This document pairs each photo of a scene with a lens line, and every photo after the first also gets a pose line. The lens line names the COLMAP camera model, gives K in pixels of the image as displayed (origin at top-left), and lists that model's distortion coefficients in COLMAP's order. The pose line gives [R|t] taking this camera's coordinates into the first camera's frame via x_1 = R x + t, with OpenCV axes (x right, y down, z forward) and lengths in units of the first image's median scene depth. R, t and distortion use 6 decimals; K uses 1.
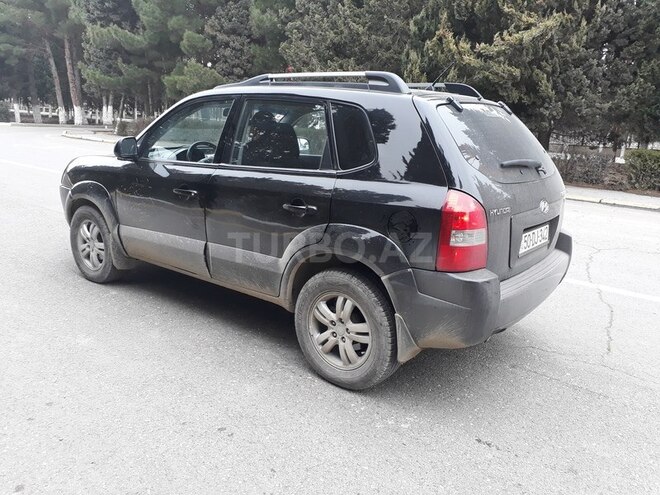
lens RADIAL K [[530.3, 0, 330.0], [0, 530.3, 247.5], [0, 0, 1]] dist [-0.002946, -0.008768]
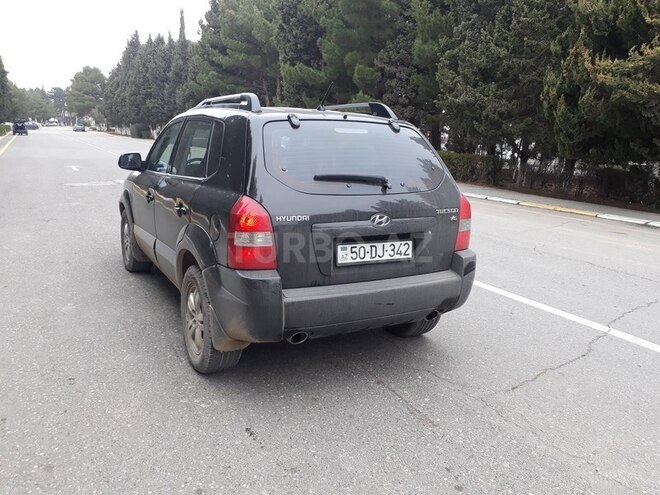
lens RADIAL K [[530.3, 0, 330.0], [0, 530.3, 247.5], [0, 0, 1]] dist [-0.002946, -0.008768]
pose [[0.922885, 0.069396, -0.378770, 0.159899], [-0.089162, 0.995406, -0.034874, 0.004331], [0.374610, 0.065957, 0.924833, 0.009861]]
